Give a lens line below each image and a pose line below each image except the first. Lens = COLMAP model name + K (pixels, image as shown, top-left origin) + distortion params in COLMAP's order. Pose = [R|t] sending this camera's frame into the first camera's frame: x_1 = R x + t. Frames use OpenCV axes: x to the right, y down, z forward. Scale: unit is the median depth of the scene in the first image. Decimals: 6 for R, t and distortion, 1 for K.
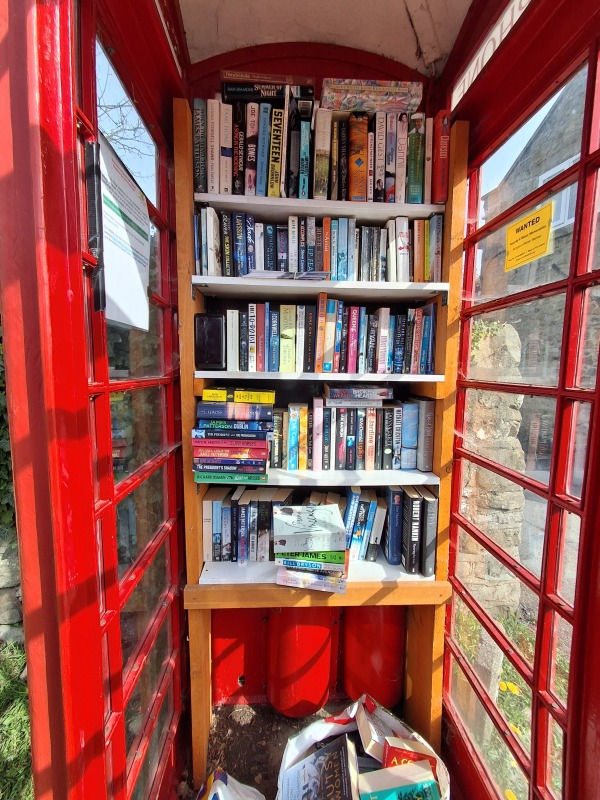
lens RADIAL K [[368.9, 0, 302.6], [0, 368.9, 402.9], [0, 0, 1]] dist [-0.034832, 0.000641]
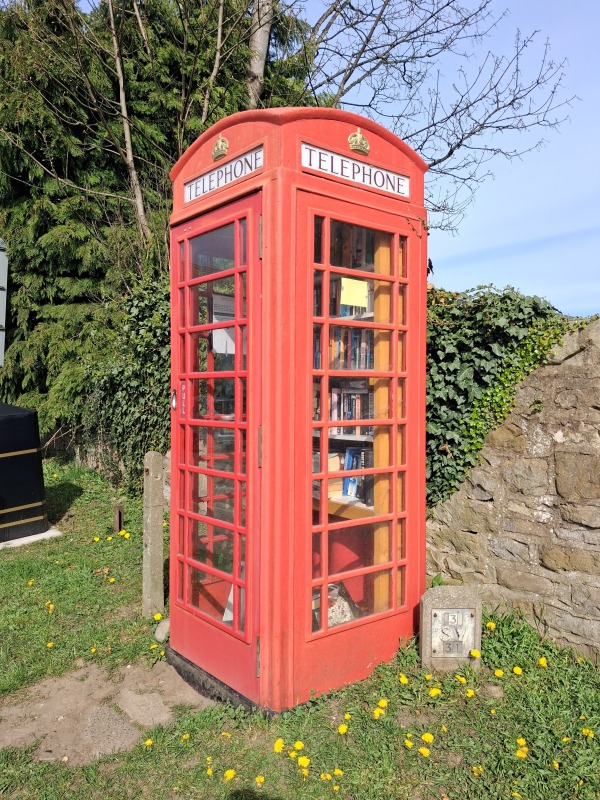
lens RADIAL K [[631.9, 0, 297.7], [0, 631.9, 391.8], [0, 0, 1]] dist [-0.006817, -0.048591]
pose [[0.568797, -0.016361, -0.822316, 1.430306], [-0.077961, 0.994228, -0.073708, 0.141805], [0.818775, 0.106034, 0.564238, -0.454494]]
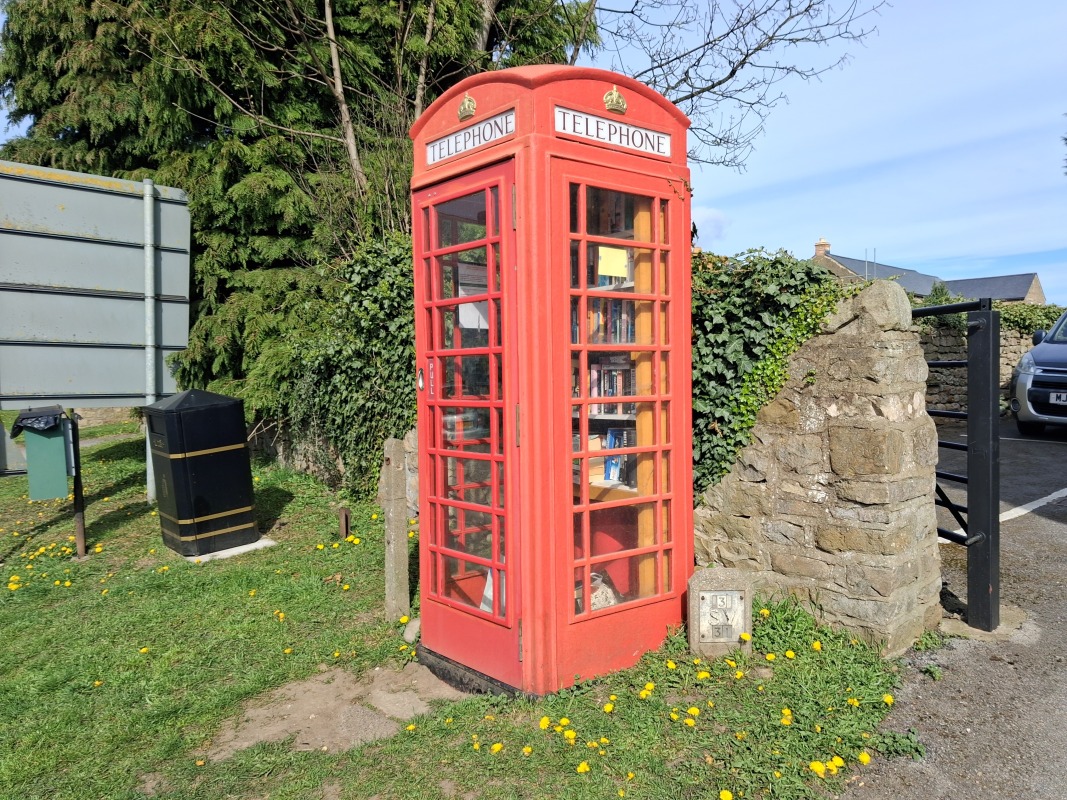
lens RADIAL K [[842.8, 0, 566.3], [0, 842.8, 395.5], [0, 0, 1]] dist [-0.006817, -0.048591]
pose [[0.588150, -0.006906, -0.808722, 1.743680], [-0.057565, 0.997070, -0.050378, 0.187608], [0.806700, 0.076184, 0.586030, -0.693265]]
